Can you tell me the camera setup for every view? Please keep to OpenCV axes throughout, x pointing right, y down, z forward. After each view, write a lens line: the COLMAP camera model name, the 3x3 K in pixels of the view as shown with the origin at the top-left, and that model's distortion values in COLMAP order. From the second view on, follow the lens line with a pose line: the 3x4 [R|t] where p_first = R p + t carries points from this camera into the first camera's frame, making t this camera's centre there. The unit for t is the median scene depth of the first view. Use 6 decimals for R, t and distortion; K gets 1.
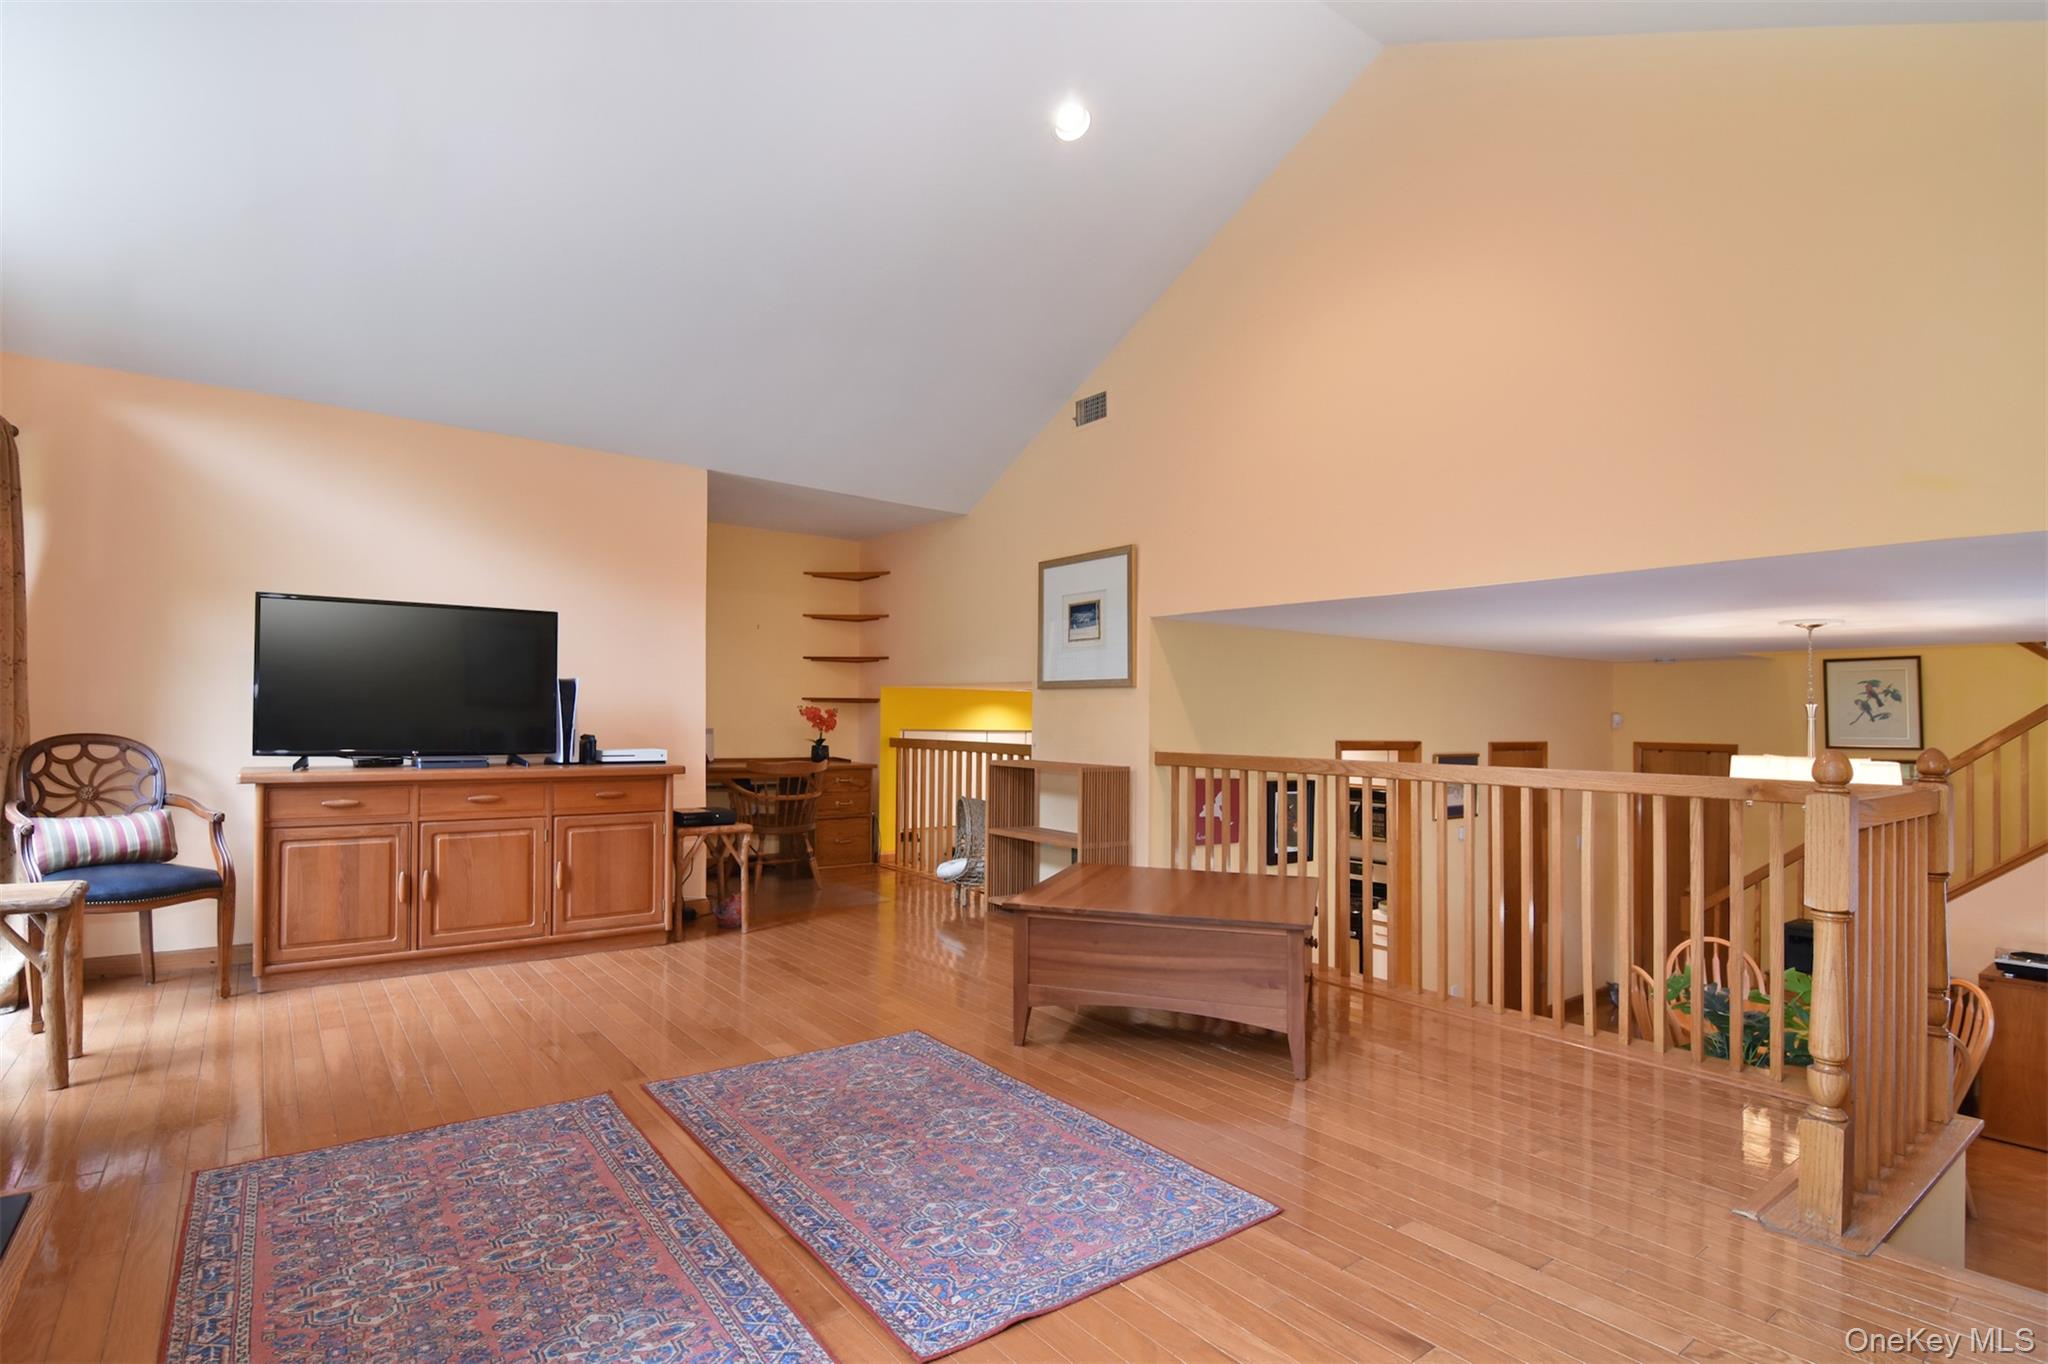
lens RADIAL K [[992.8, 0, 1013.3], [0, 992.8, 691.8], [0, 0, 1]] dist [-0.017862, -0.003114]
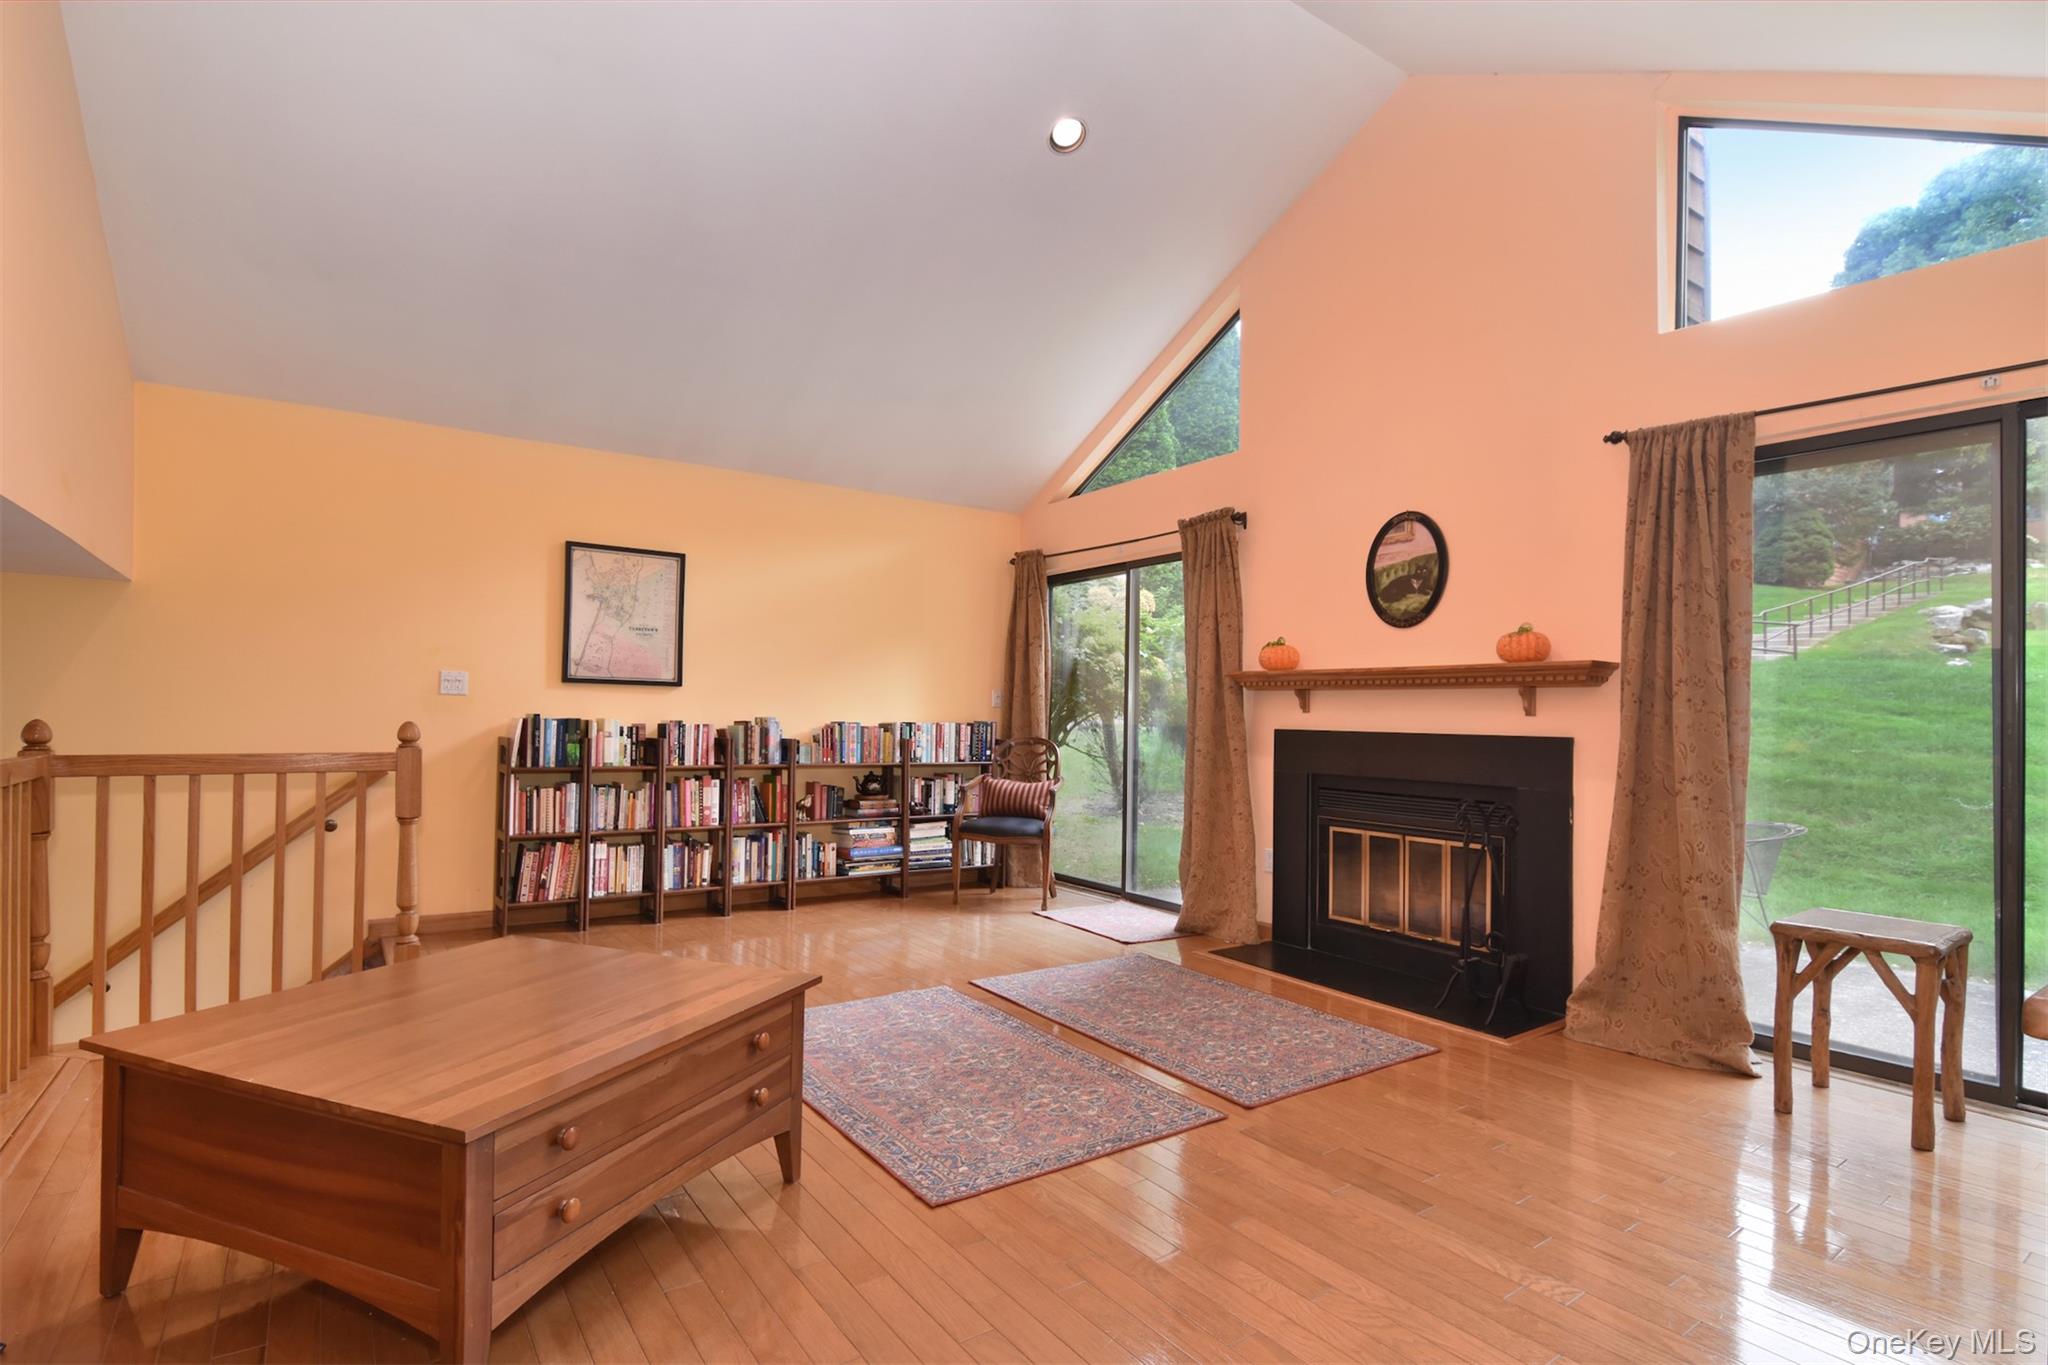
lens RADIAL K [[992.8, 0, 1014.5], [0, 992.8, 712.4], [0, 0, 1]] dist [-0.017862, -0.003114]
pose [[-0.998508, -0.028151, 0.046782, -0.156868], [-0.029506, 0.999157, -0.028534, 0.032754], [-0.045939, -0.029872, -0.998498, 1.512579]]
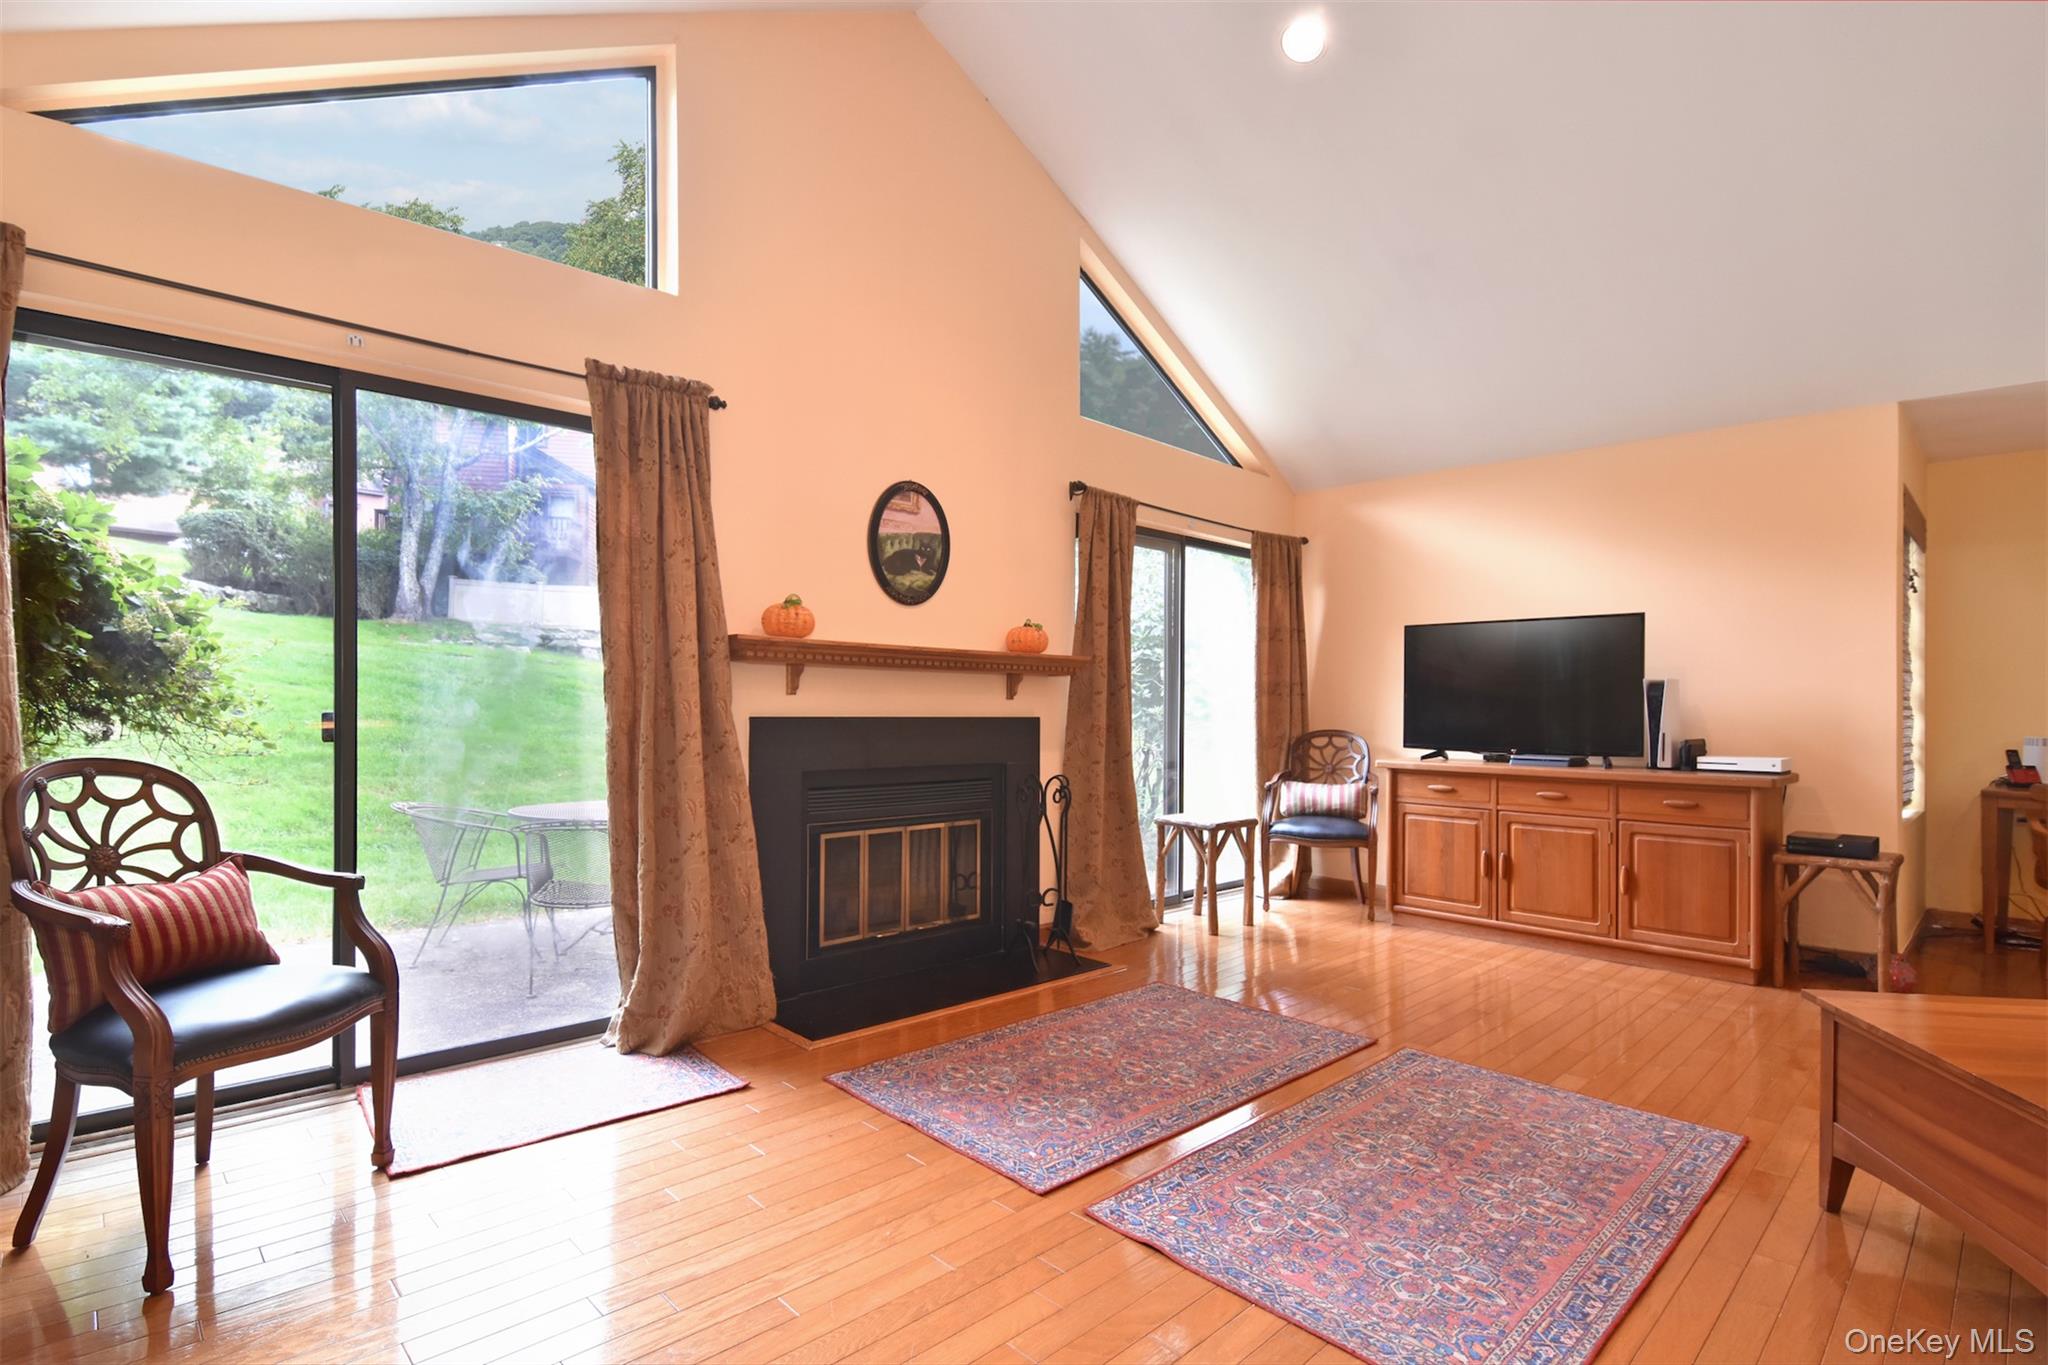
lens RADIAL K [[992.8, 0, 1020.8], [0, 992.8, 693.3], [0, 0, 1]] dist [-0.017862, -0.003114]
pose [[0.114720, -0.023741, -0.993114, 0.532742], [0.019275, 0.999579, -0.021669, 0.010318], [0.993211, -0.016657, 0.115129, 0.341529]]
